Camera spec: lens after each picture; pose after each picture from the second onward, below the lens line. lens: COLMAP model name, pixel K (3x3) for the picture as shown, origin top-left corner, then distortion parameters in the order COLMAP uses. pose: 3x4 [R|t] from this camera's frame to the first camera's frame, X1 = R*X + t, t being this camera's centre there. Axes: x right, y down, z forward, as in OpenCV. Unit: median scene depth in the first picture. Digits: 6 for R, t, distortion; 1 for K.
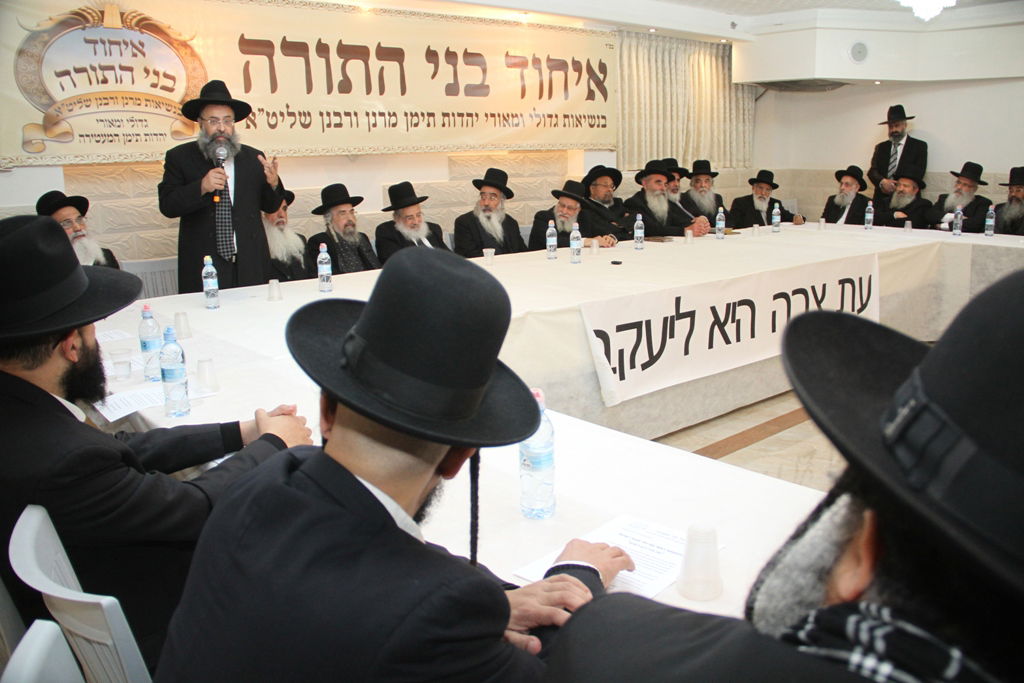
lens RADIAL K [[840.9, 0, 520.9], [0, 840.9, 358.8], [0, 0, 1]] dist [-0.179266, 0.144620]
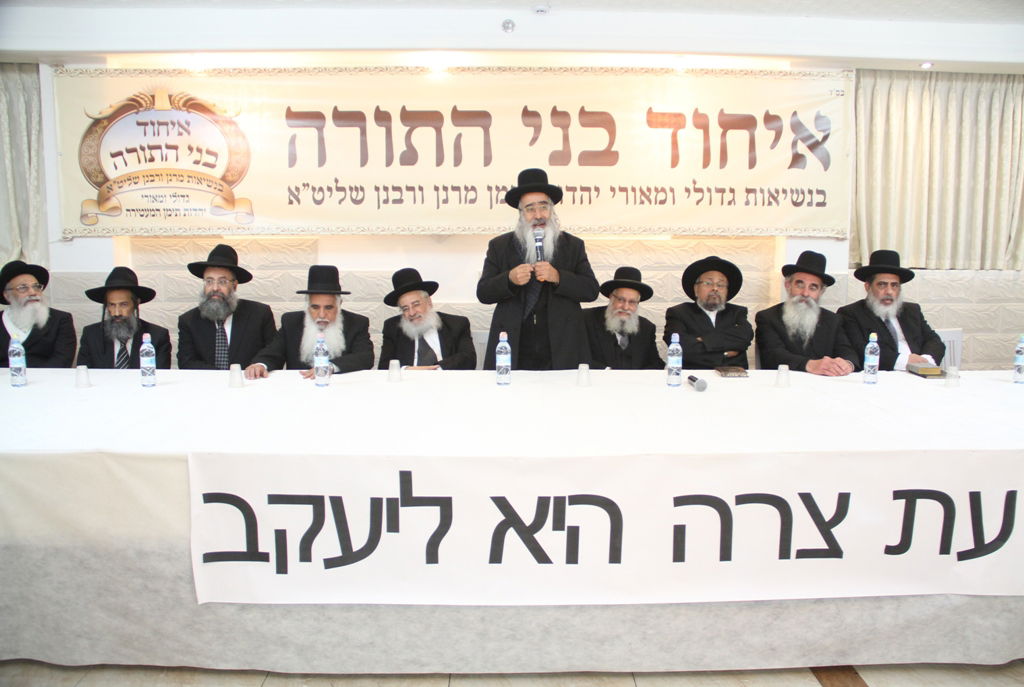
lens RADIAL K [[866.4, 0, 541.8], [0, 866.4, 350.3], [0, 0, 1]] dist [-0.172062, 0.126569]
pose [[0.781352, 0.104814, -0.615226, 0.514250], [-0.166994, 0.984963, -0.044282, -0.118471], [0.601333, 0.137339, 0.787106, 0.416153]]
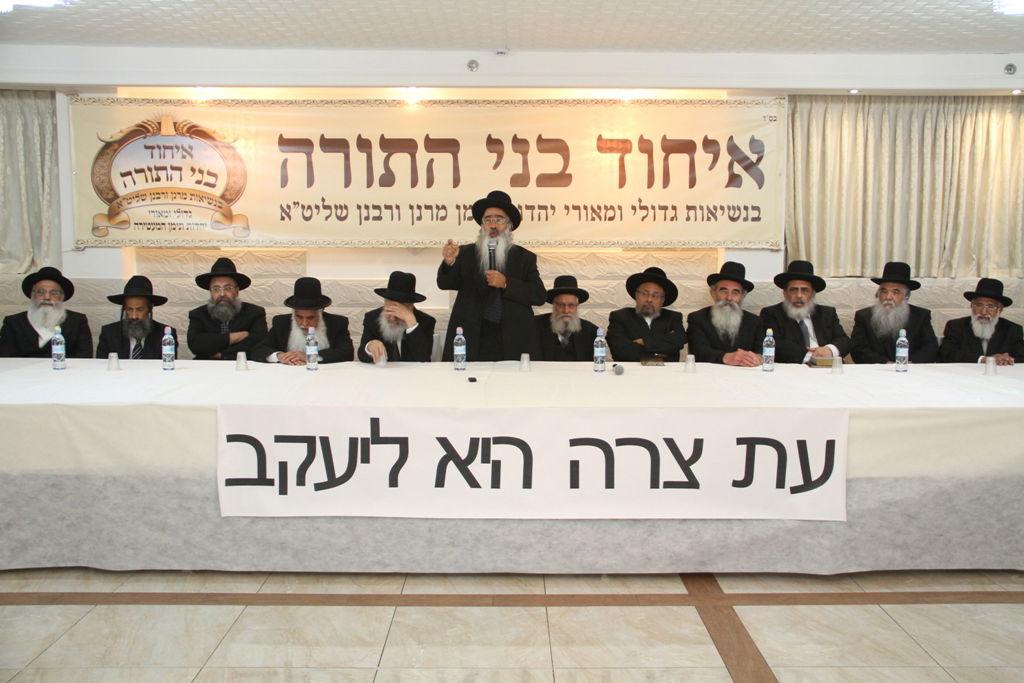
lens RADIAL K [[1013.7, 0, 531.4], [0, 1013.7, 346.2], [0, 0, 1]] dist [-0.111390, 0.202732]
pose [[0.765815, 0.085154, -0.637398, 0.768217], [-0.171097, 0.982447, -0.074317, -0.075604], [0.619882, 0.165970, 0.766942, 0.211306]]
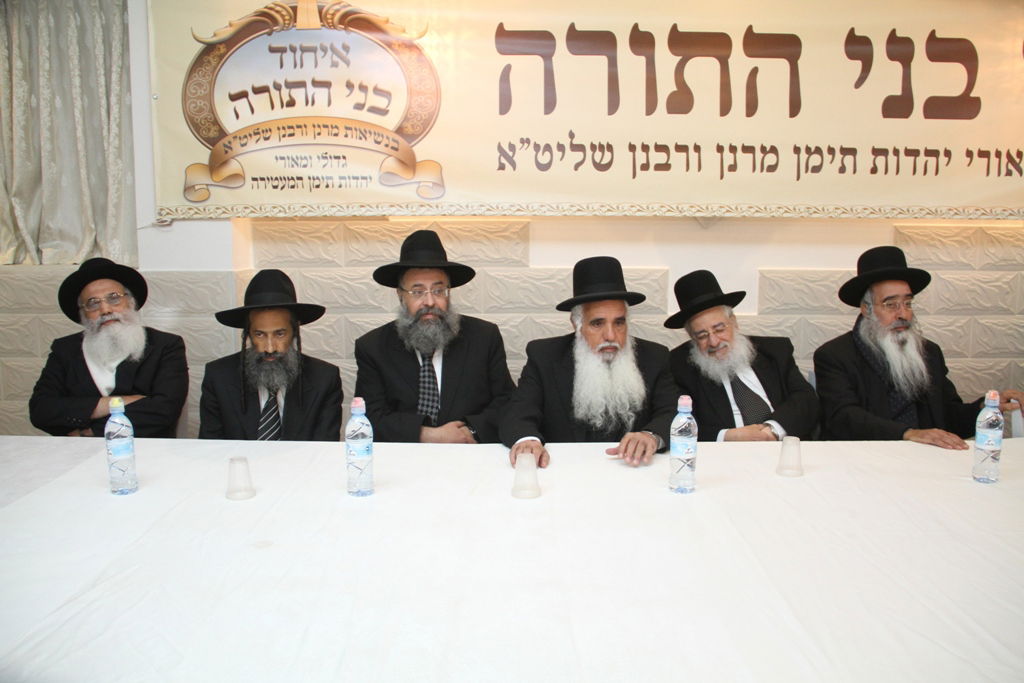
lens RADIAL K [[828.1, 0, 514.9], [0, 828.1, 344.9], [0, 0, 1]] dist [-0.170529, 0.120450]
pose [[0.750510, 0.115328, -0.650718, 0.102860], [-0.169038, 0.985400, -0.020317, -0.135668], [0.638875, 0.125244, 0.759048, 0.534199]]
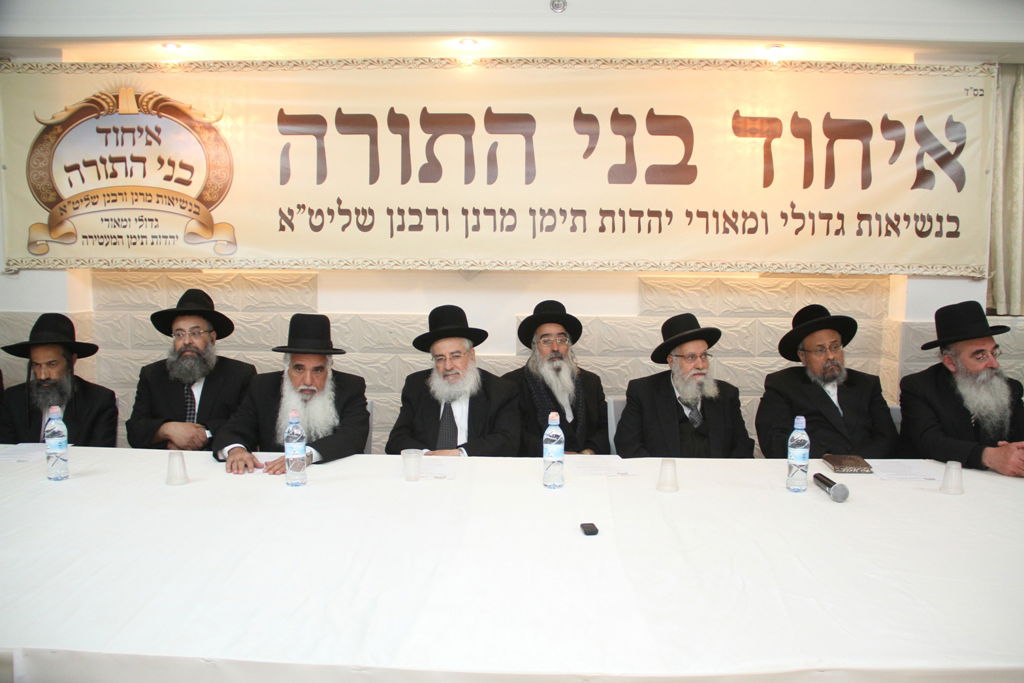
lens RADIAL K [[848.6, 0, 528.5], [0, 848.6, 346.0], [0, 0, 1]] dist [-0.174430, 0.133694]
pose [[0.746288, 0.085937, -0.660052, 0.351678], [-0.180615, 0.980571, -0.076545, -0.157633], [0.640650, 0.176340, 0.747310, 0.581154]]
